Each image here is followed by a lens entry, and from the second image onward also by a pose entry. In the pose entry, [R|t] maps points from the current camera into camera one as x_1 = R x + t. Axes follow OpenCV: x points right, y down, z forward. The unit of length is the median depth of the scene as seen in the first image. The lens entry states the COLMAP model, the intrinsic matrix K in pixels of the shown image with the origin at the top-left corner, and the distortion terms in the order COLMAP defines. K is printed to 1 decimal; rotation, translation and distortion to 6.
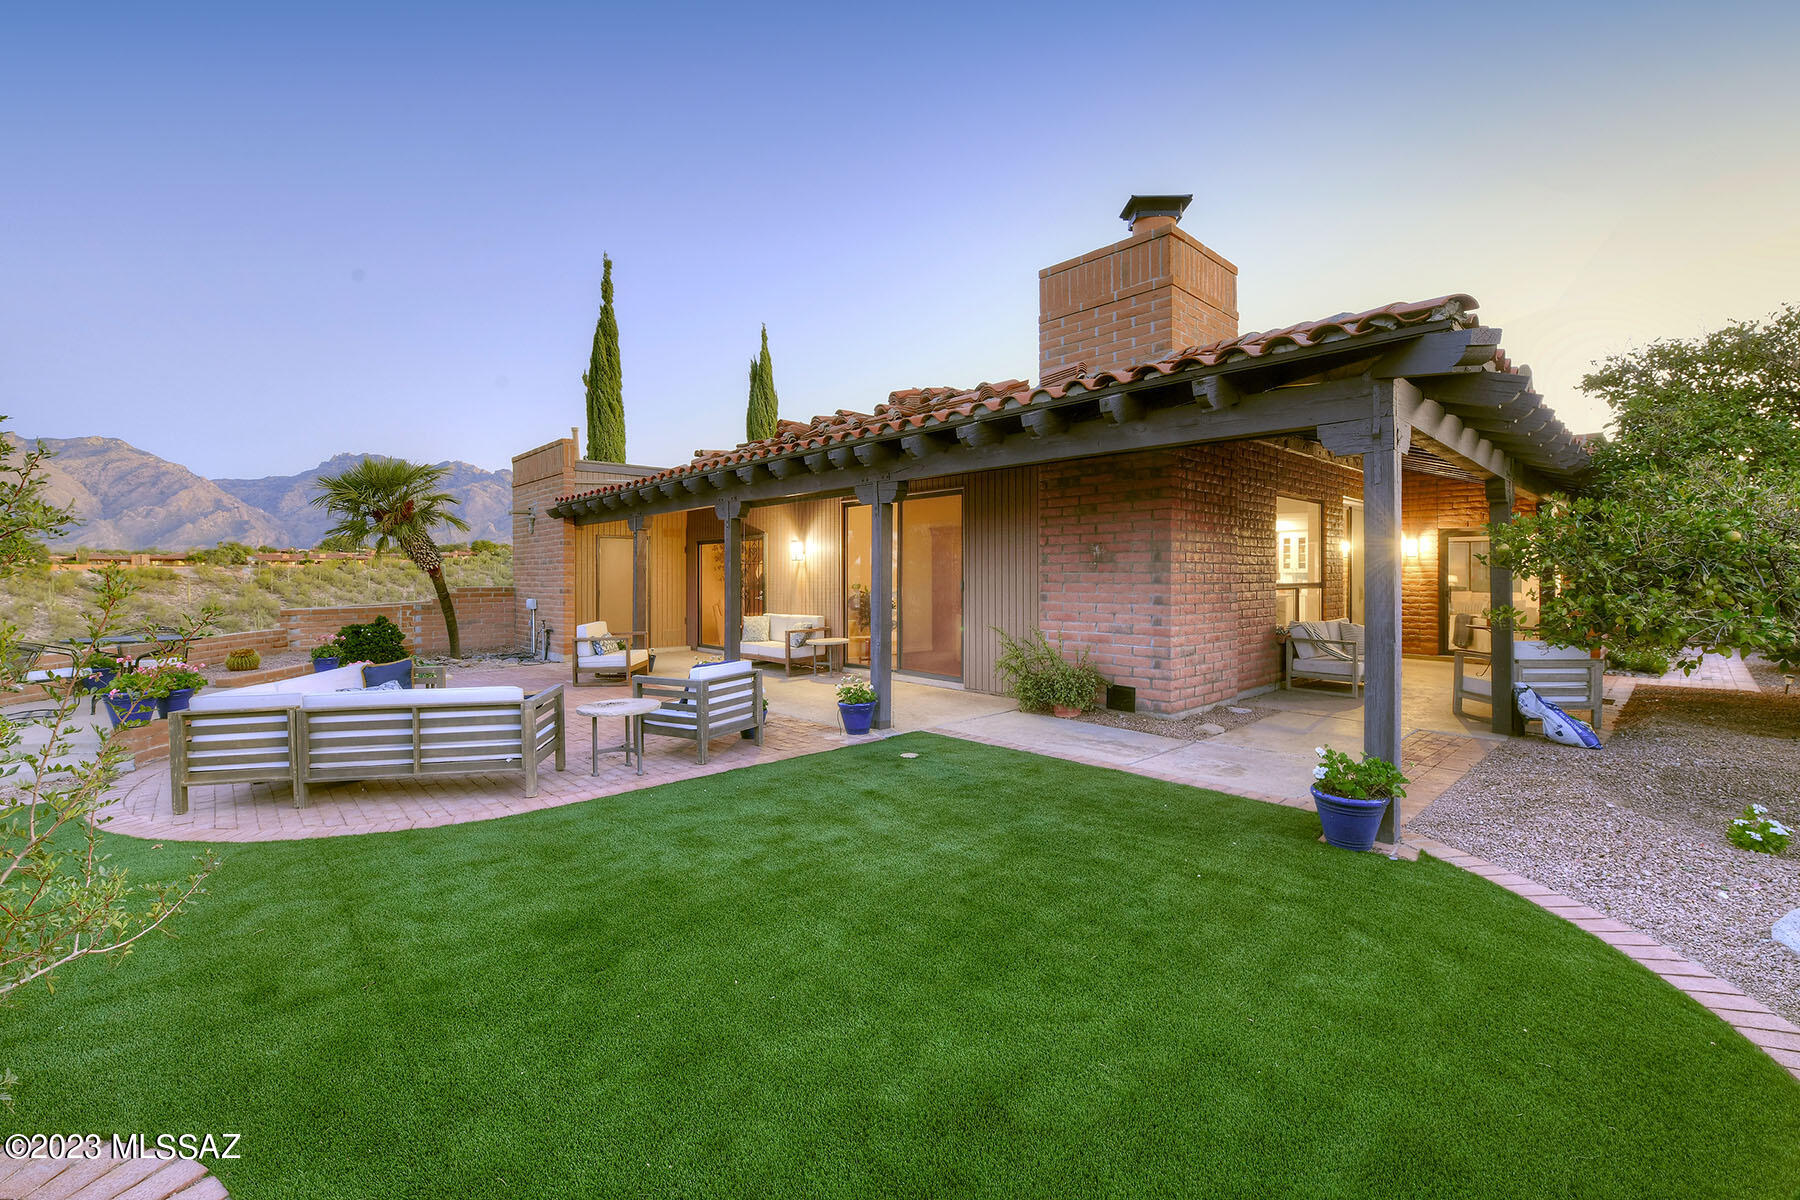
lens RADIAL K [[771.1, 0, 900.0], [0, 771.1, 600.0], [0, 0, 1]] dist [-0.002054, -0.000186]
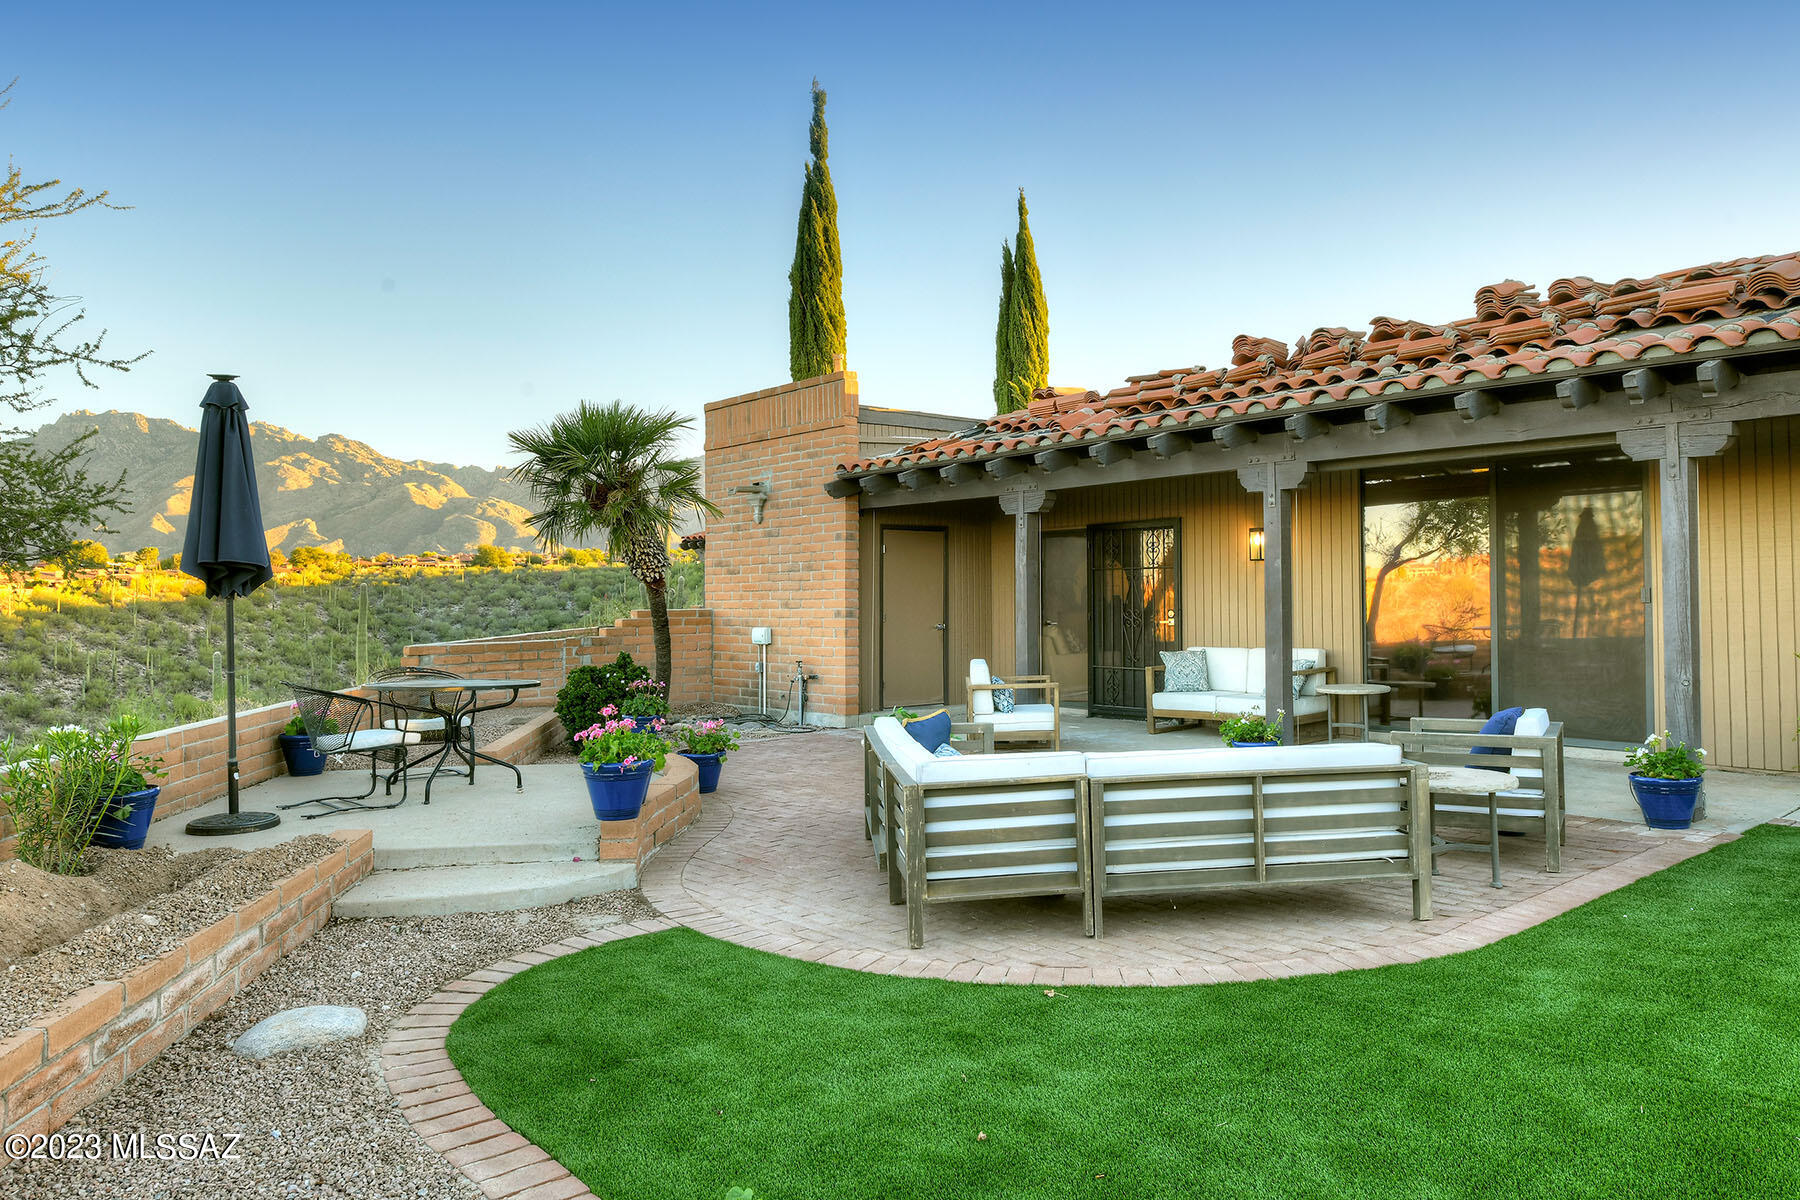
lens RADIAL K [[1270.9, 0, 900.4], [0, 1270.9, 576.0], [0, 0, 1]] dist [0.001146, -0.000112]
pose [[0.999901, -0.008299, -0.011392, -0.752798], [0.007701, 0.998640, -0.051566, 0.022702], [0.011804, 0.051473, 0.998605, -0.043773]]
